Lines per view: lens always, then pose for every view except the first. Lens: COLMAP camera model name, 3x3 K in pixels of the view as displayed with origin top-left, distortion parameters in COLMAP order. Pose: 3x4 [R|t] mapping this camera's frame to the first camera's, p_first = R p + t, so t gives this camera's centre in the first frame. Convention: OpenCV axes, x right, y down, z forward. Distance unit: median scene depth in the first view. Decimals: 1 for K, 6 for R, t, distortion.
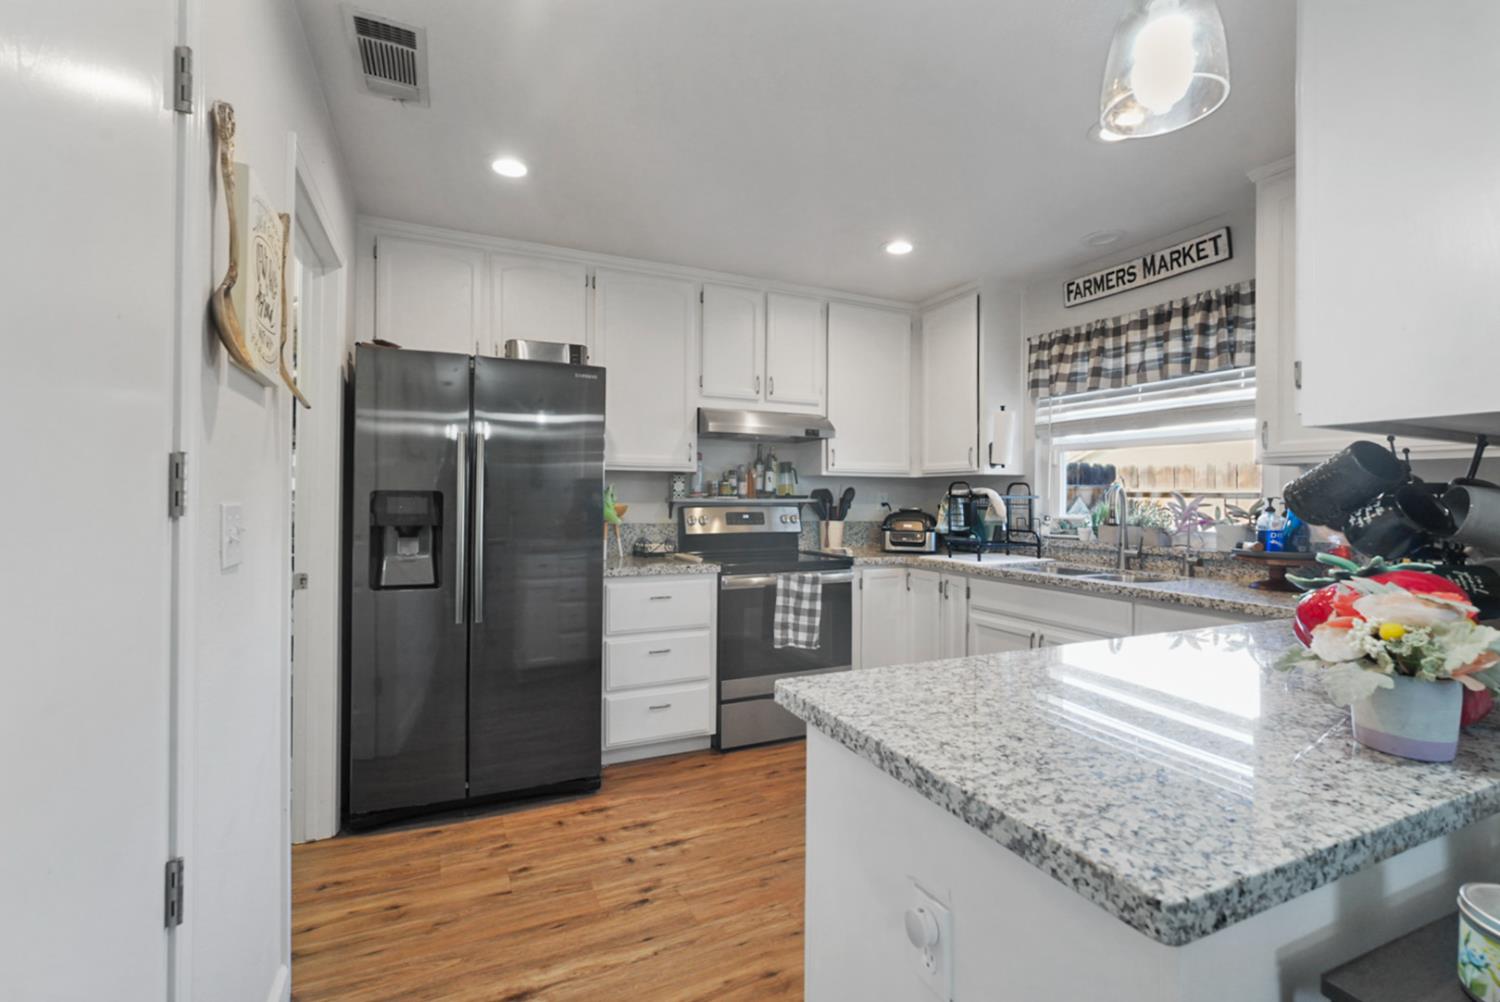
lens RADIAL K [[666.5, 0, 742.6], [0, 666.5, 486.1], [0, 0, 1]] dist [-0.016868, 0.000779]
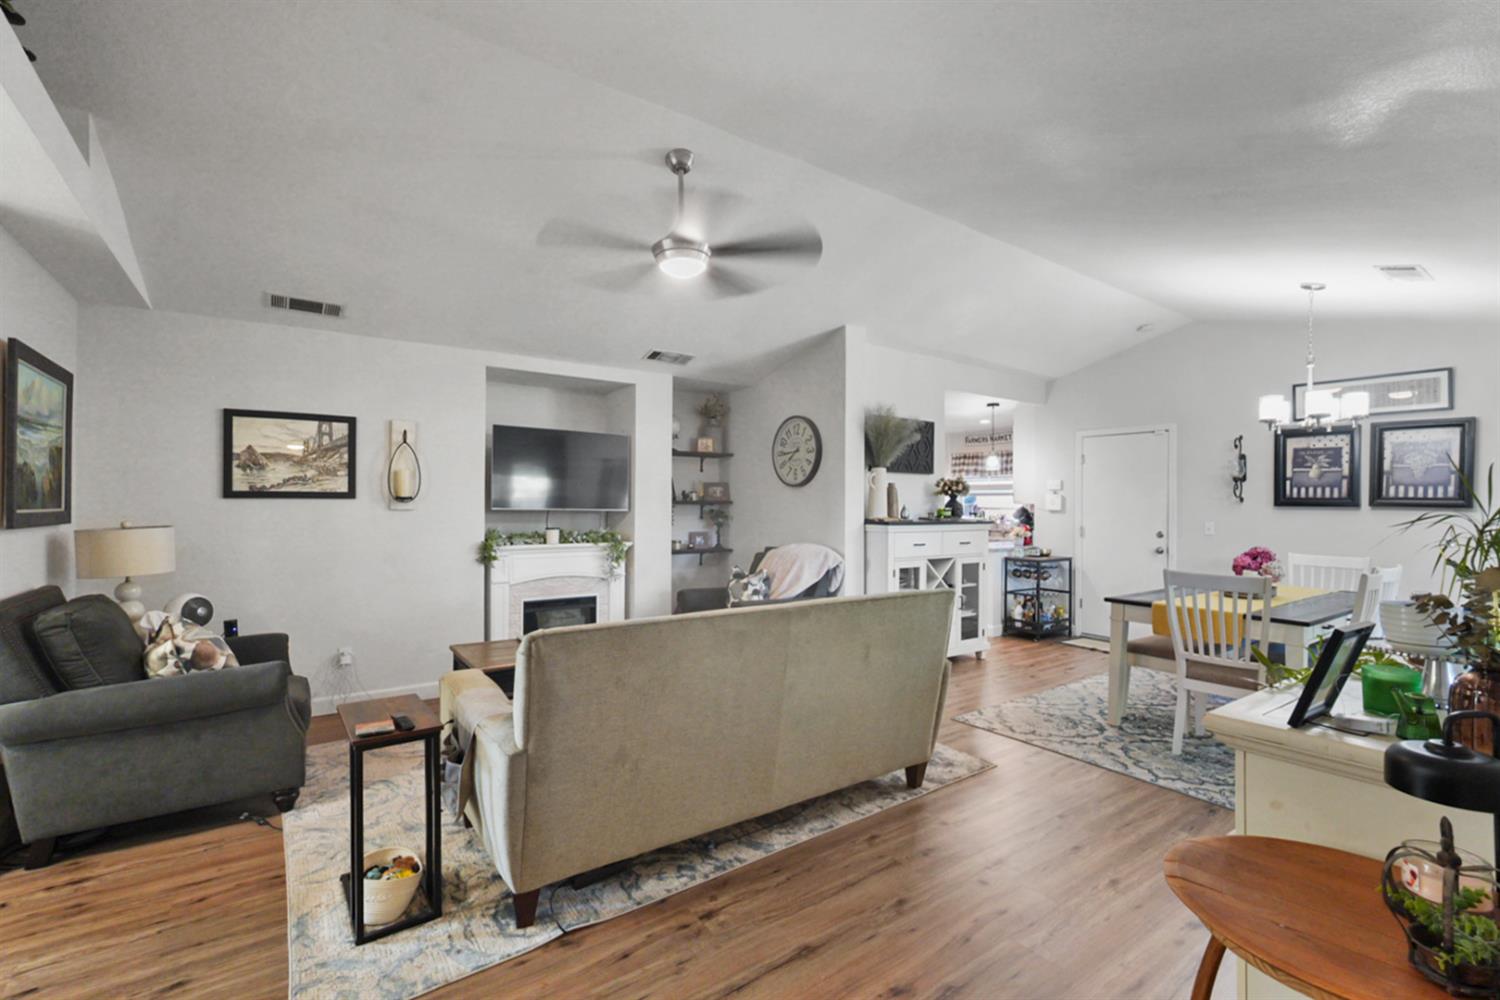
lens RADIAL K [[663.7, 0, 750.0], [0, 663.7, 500.0], [0, 0, 1]] dist [-0.005164, 0.001087]
pose [[0.980504, -0.002864, 0.196479, -1.046448], [0.000786, 0.999943, 0.010654, -0.072277], [-0.196498, -0.010292, 0.980450, -1.725772]]
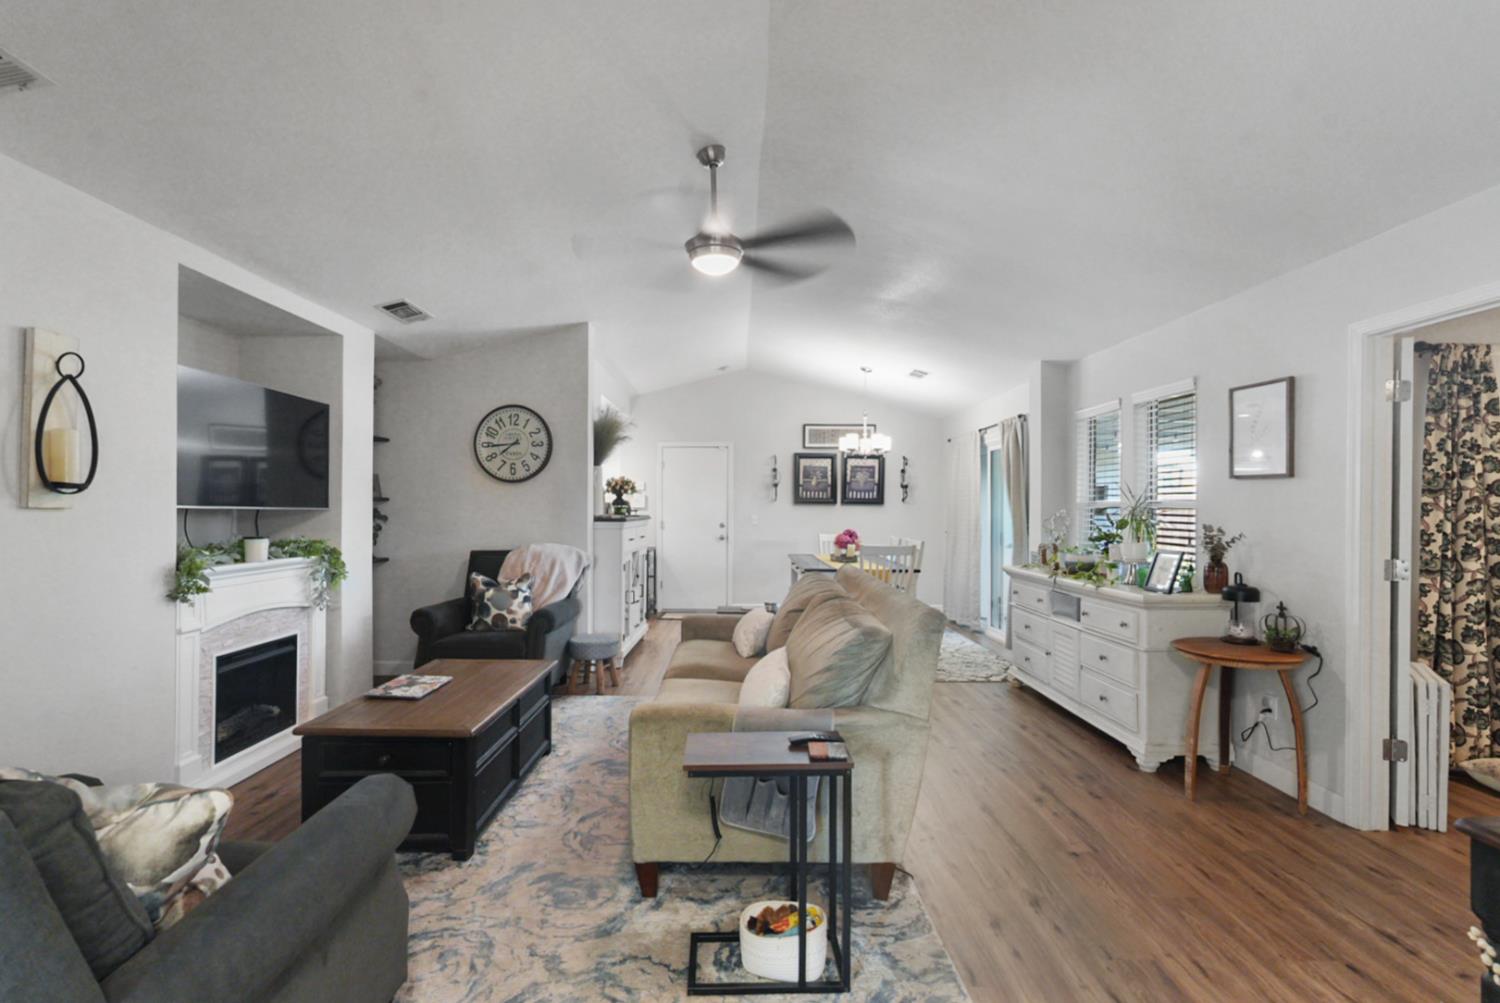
lens RADIAL K [[666.5, 0, 742.6], [0, 666.5, 486.6], [0, 0, 1]] dist [-0.016868, 0.000779]
pose [[0.406604, 0.020015, 0.913385, -1.806870], [-0.011793, 0.999792, -0.016658, -0.058120], [-0.913529, -0.003998, 0.406755, -1.193161]]
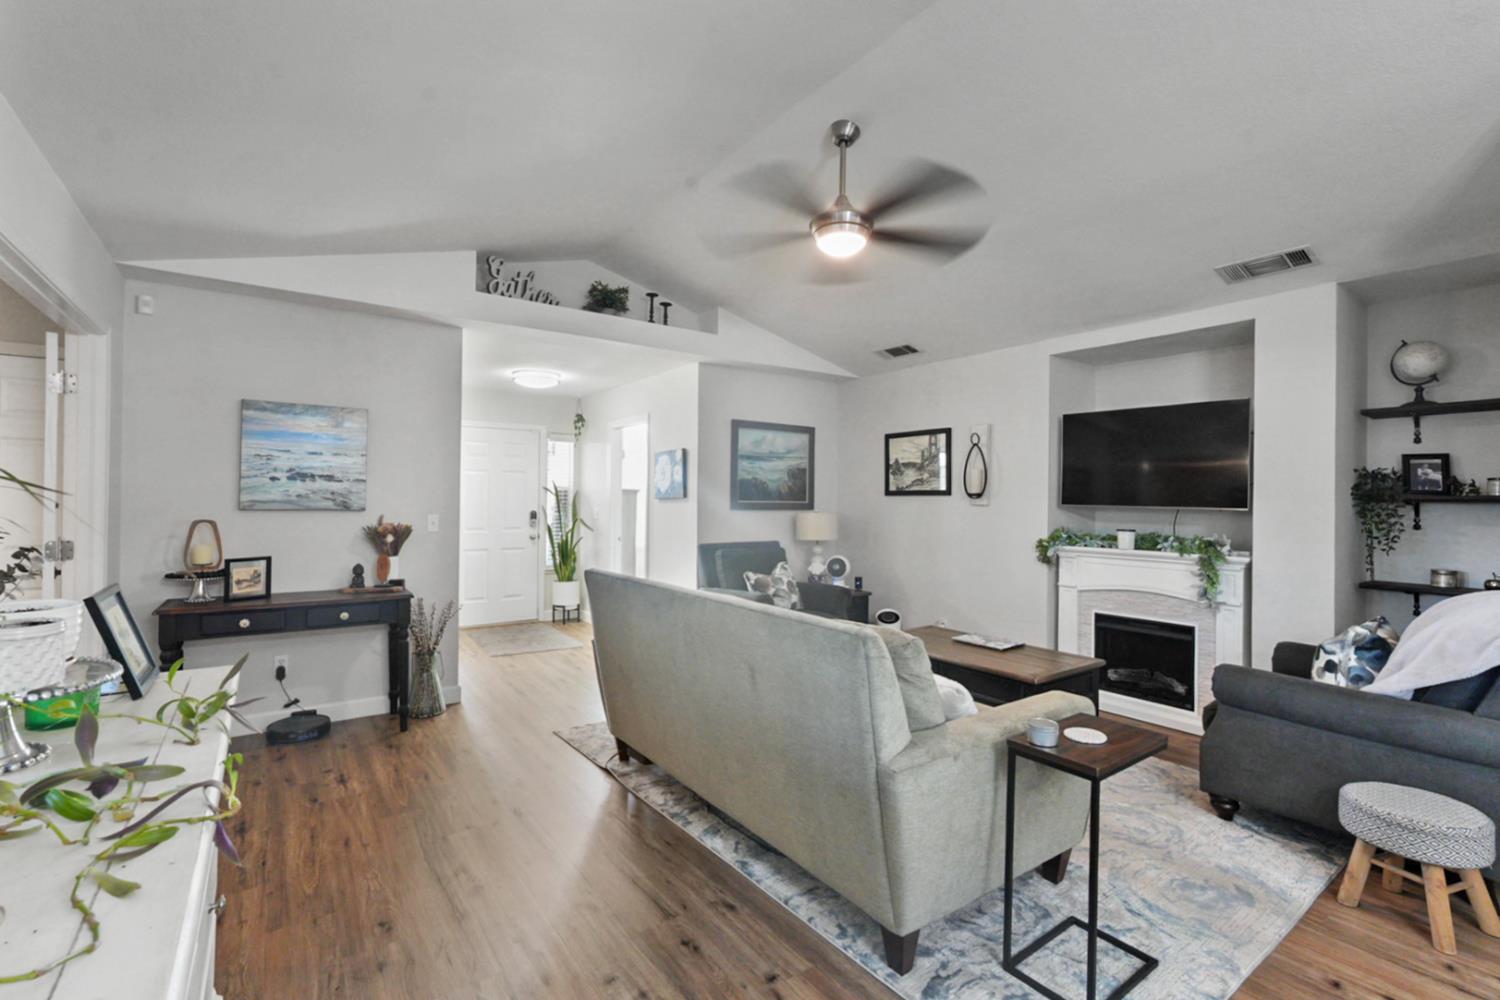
lens RADIAL K [[663.7, 0, 750.0], [0, 663.7, 500.0], [0, 0, 1]] dist [-0.005164, 0.001087]
pose [[0.209843, -0.008181, -0.977701, -0.112608], [0.003303, 0.999965, -0.007658, -0.040383], [0.977730, -0.001623, 0.209862, -1.085134]]
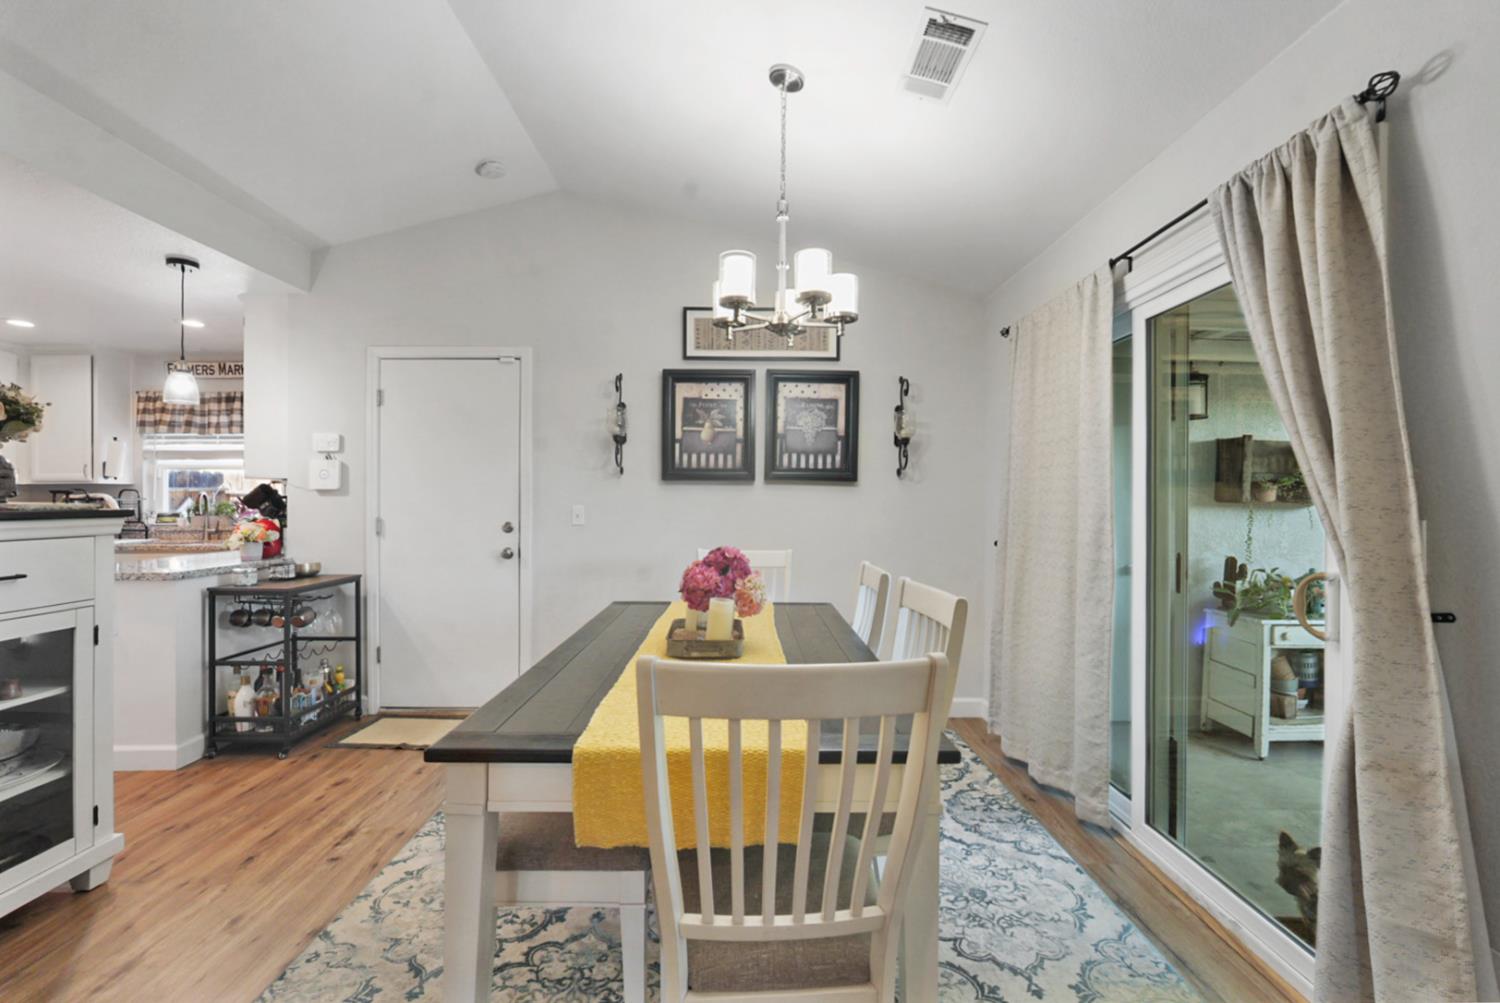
lens RADIAL K [[663.7, 0, 750.0], [0, 663.7, 501.5], [0, 0, 1]] dist [-0.005164, 0.001087]
pose [[0.403750, -0.014847, 0.914749, -0.414470], [-0.010149, 0.999734, 0.020706, -0.025563], [-0.914813, -0.017644, 0.403492, -0.952431]]
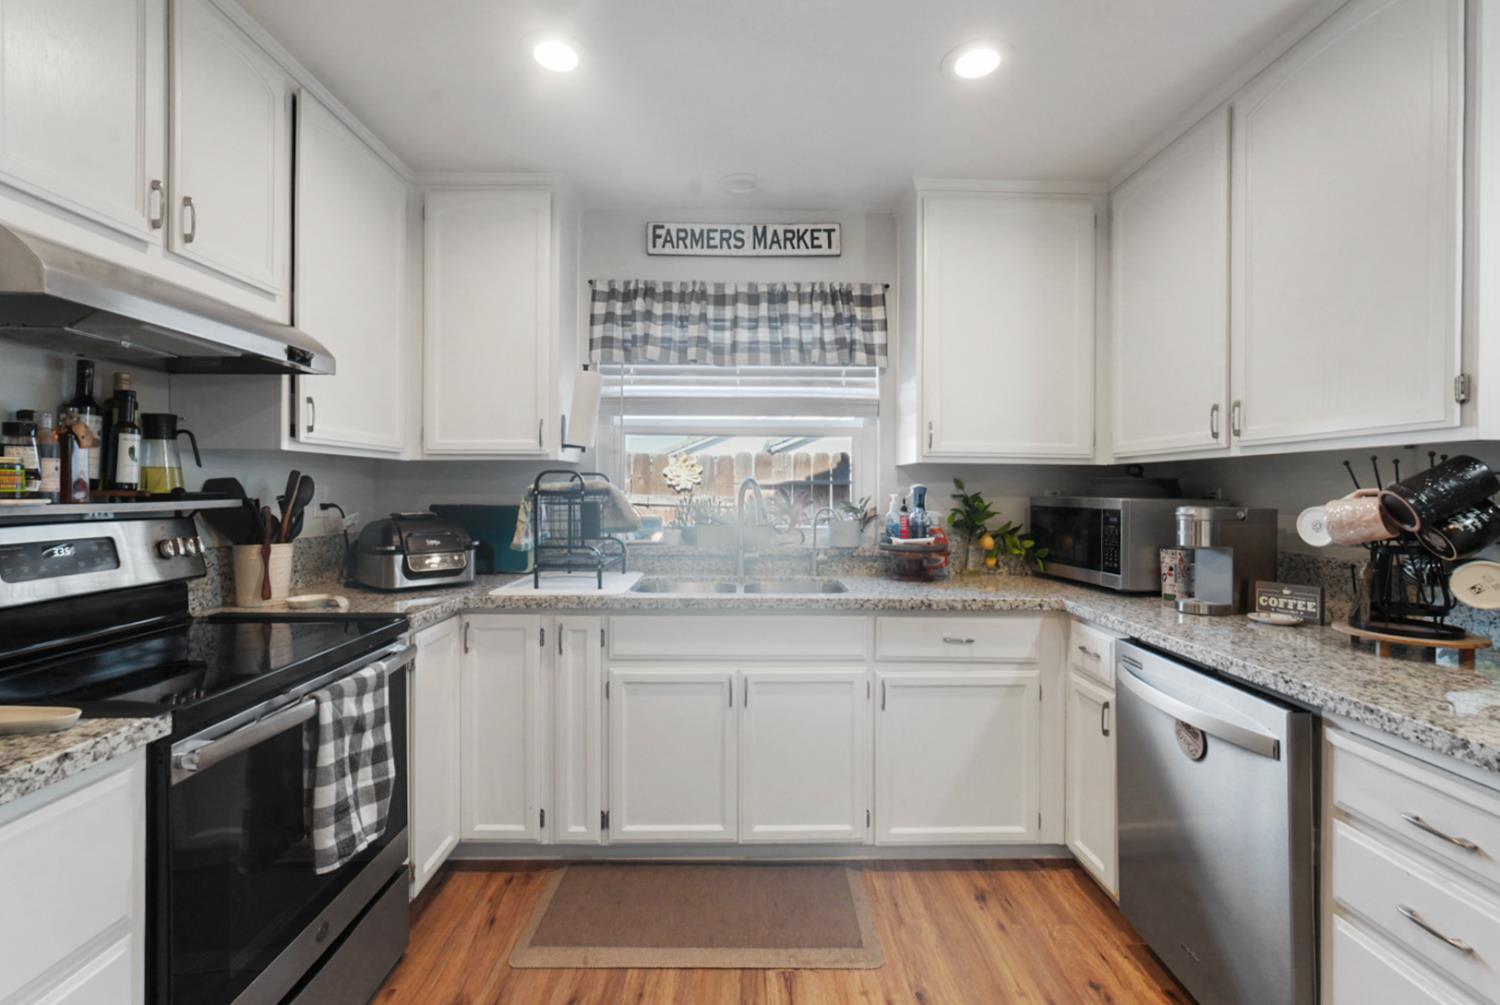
lens RADIAL K [[666.5, 0, 742.6], [0, 666.5, 487.6], [0, 0, 1]] dist [-0.016868, 0.000779]
pose [[0.399392, -0.005743, 0.916762, -0.215201], [-0.017055, 0.999761, 0.013693, -0.001931], [-0.916622, -0.021104, 0.399198, 0.610122]]
